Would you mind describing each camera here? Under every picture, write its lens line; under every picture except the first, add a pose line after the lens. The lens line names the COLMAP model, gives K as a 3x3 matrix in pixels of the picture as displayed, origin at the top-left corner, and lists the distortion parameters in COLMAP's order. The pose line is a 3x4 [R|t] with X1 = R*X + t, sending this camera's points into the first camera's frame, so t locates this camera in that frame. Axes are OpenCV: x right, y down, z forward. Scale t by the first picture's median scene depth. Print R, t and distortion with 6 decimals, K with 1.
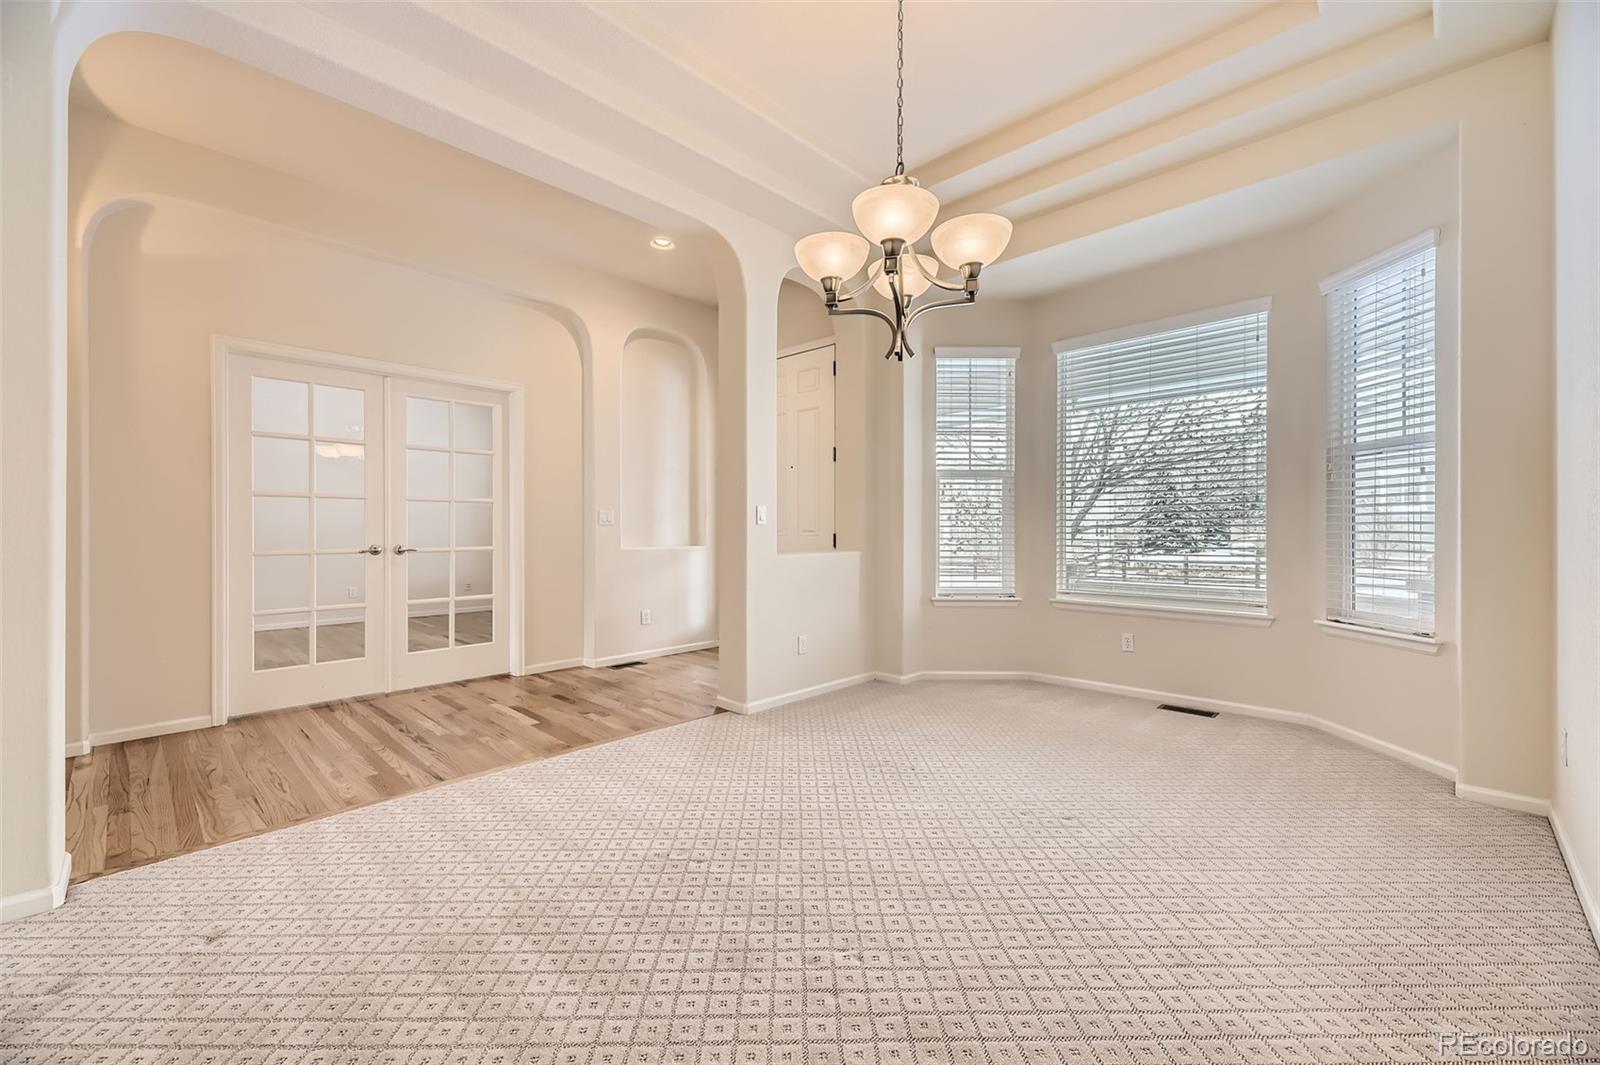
lens RADIAL K [[646.7, 0, 798.5], [0, 646.7, 535.6], [0, 0, 1]] dist [0.011627, -0.000952]
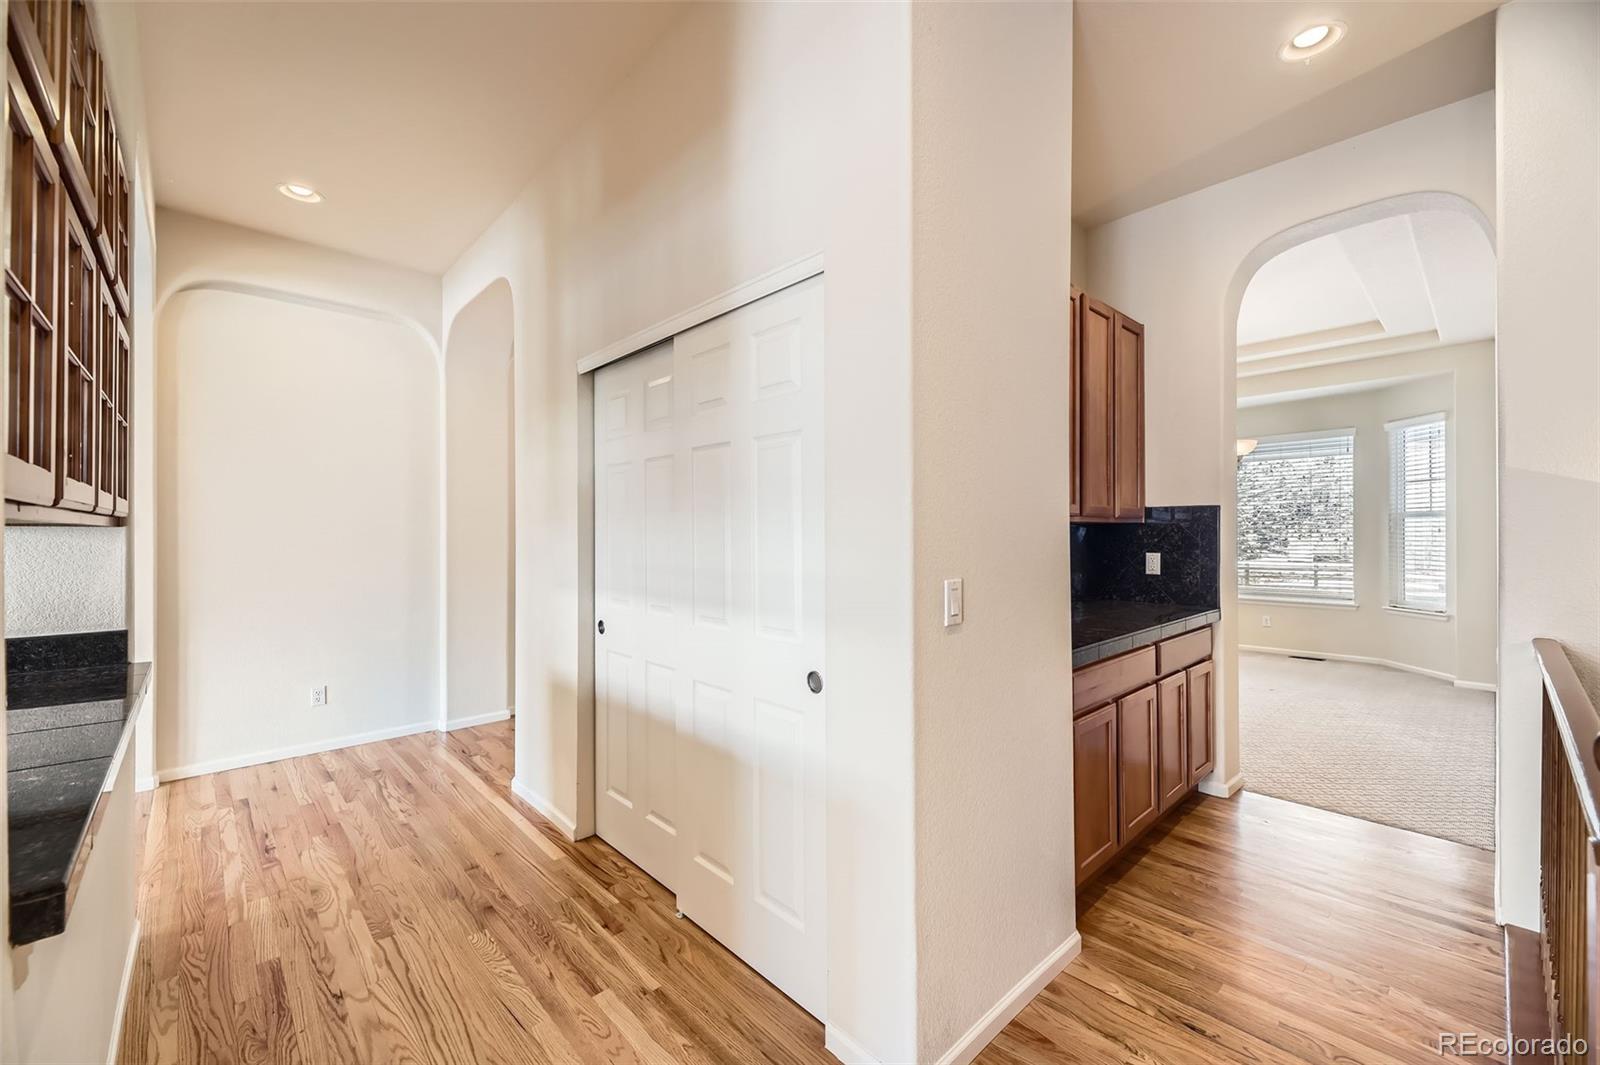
lens RADIAL K [[646.7, 0, 803.8], [0, 646.7, 534.2], [0, 0, 1]] dist [0.011627, -0.000952]
pose [[0.999285, 0.001378, -0.037788, -0.604429], [-0.001607, 0.999981, -0.006029, -0.047535], [0.037779, 0.006086, 0.999268, -0.708973]]
